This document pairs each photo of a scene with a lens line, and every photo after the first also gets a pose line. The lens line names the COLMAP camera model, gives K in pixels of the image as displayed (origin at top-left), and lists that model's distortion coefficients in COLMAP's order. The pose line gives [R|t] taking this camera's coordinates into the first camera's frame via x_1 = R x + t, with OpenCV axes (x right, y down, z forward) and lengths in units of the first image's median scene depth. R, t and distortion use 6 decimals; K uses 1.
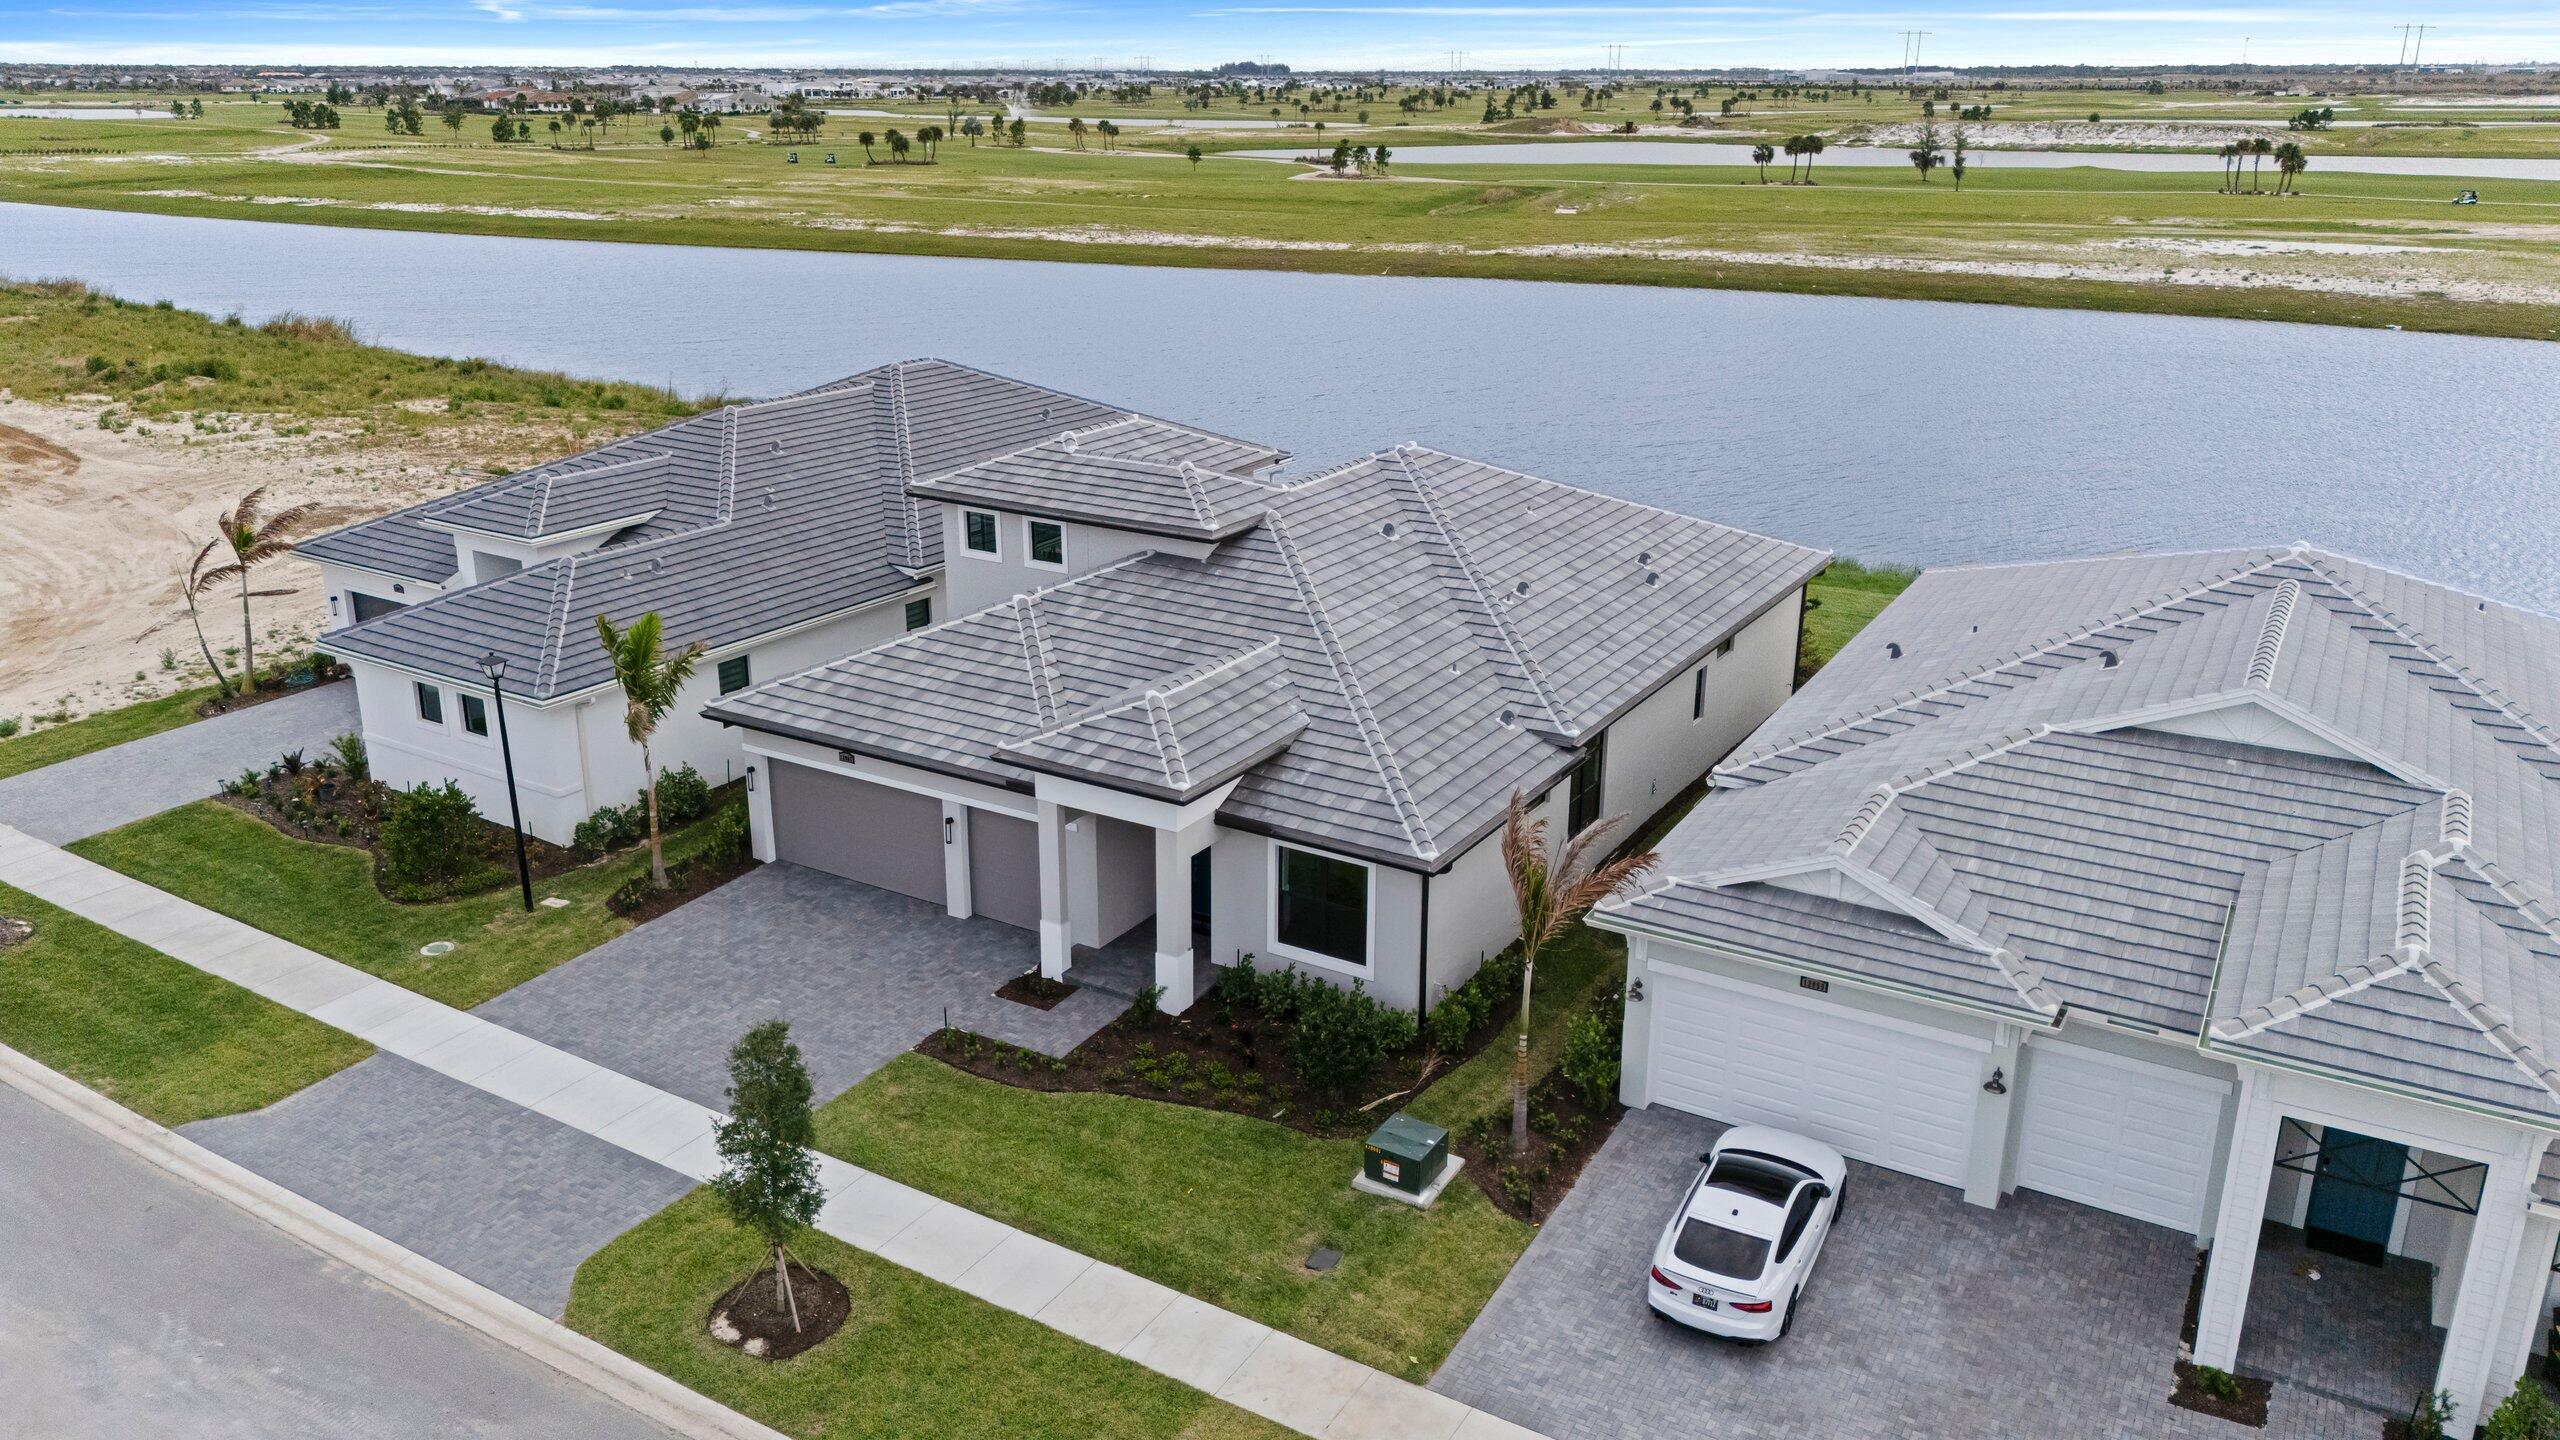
lens RADIAL K [[1824.4, 0, 1280.0], [0, 1824.4, 720.0], [0, 0, 1]] dist [0.049428, -0.000966]
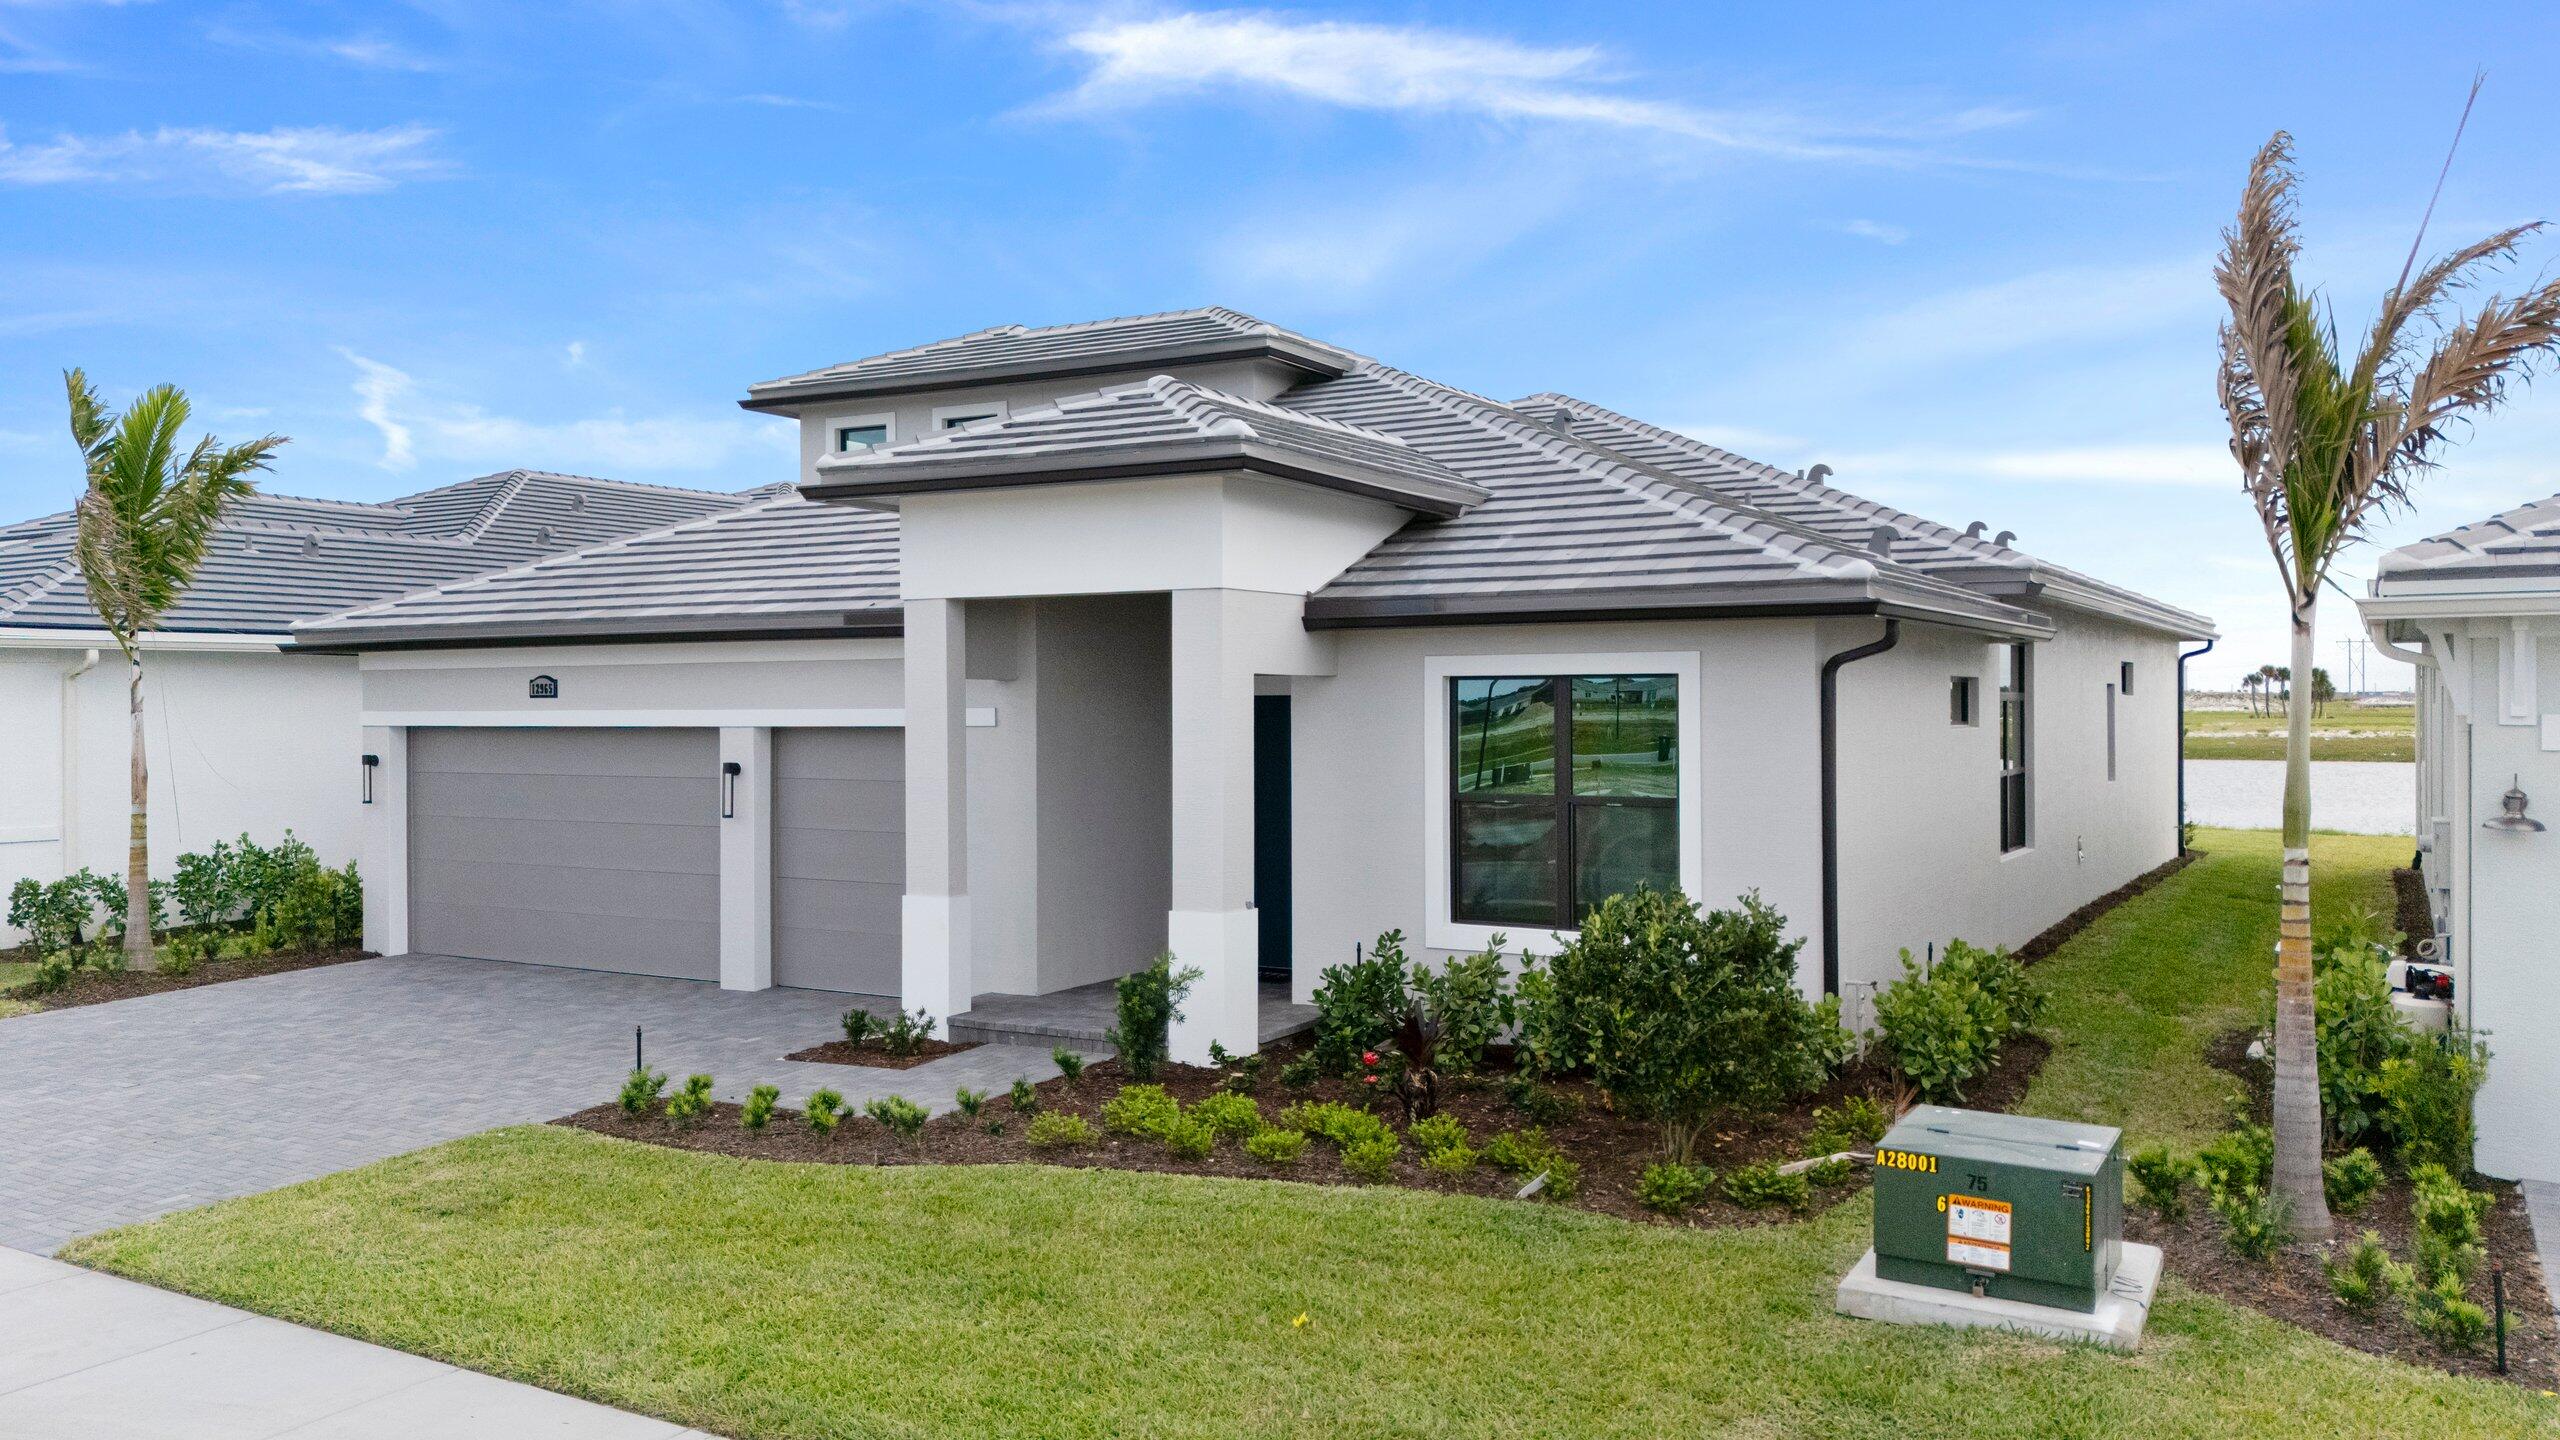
lens RADIAL K [[1911.8, 0, 1280.0], [0, 1911.8, 720.0], [0, 0, 1]] dist [0.024542, -0.002538]
pose [[0.999936, -0.007218, 0.008689, -0.045328], [0.009571, 0.949913, -0.312369, 0.218543], [-0.005999, 0.312432, 0.949921, 0.562801]]
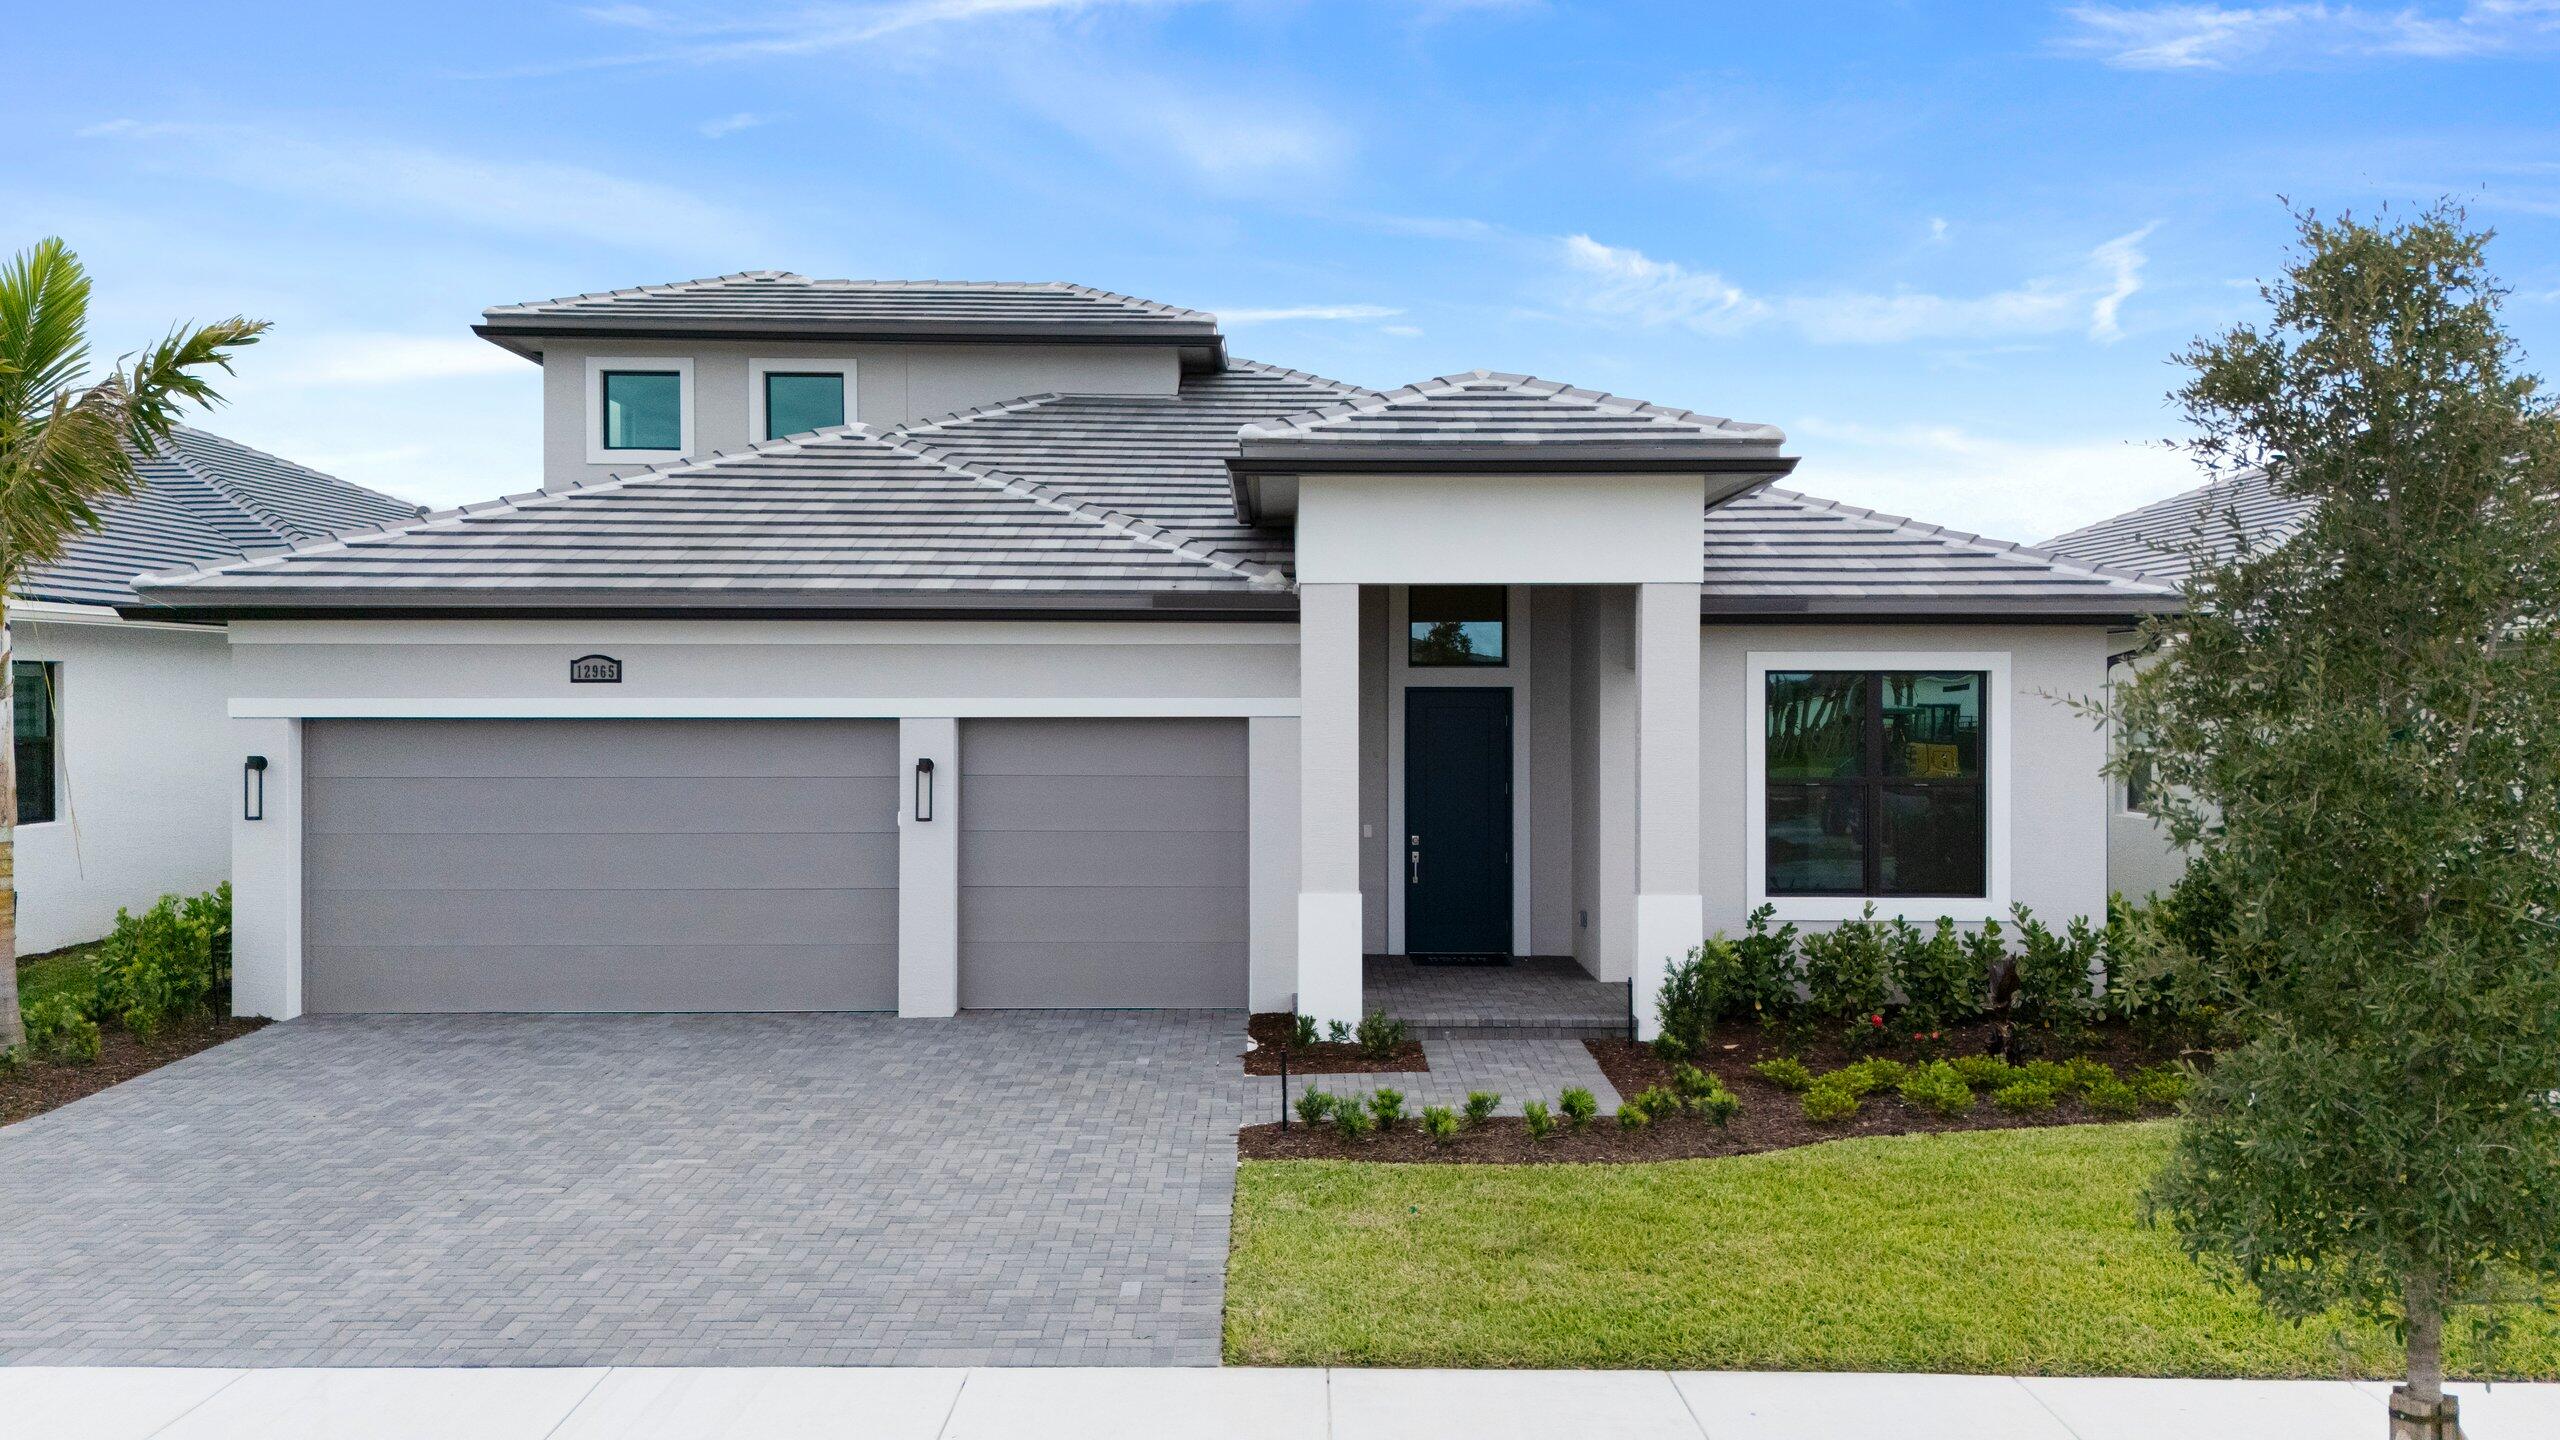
lens RADIAL K [[1878.5, 0, 1280.0], [0, 1878.5, 720.0], [0, 0, 1]] dist [0.030545, -0.006472]
pose [[0.855724, -0.007892, 0.517372, -0.363040], [0.167400, 0.950334, -0.262380, 0.186609], [-0.489606, 0.311133, 0.814544, 0.658275]]
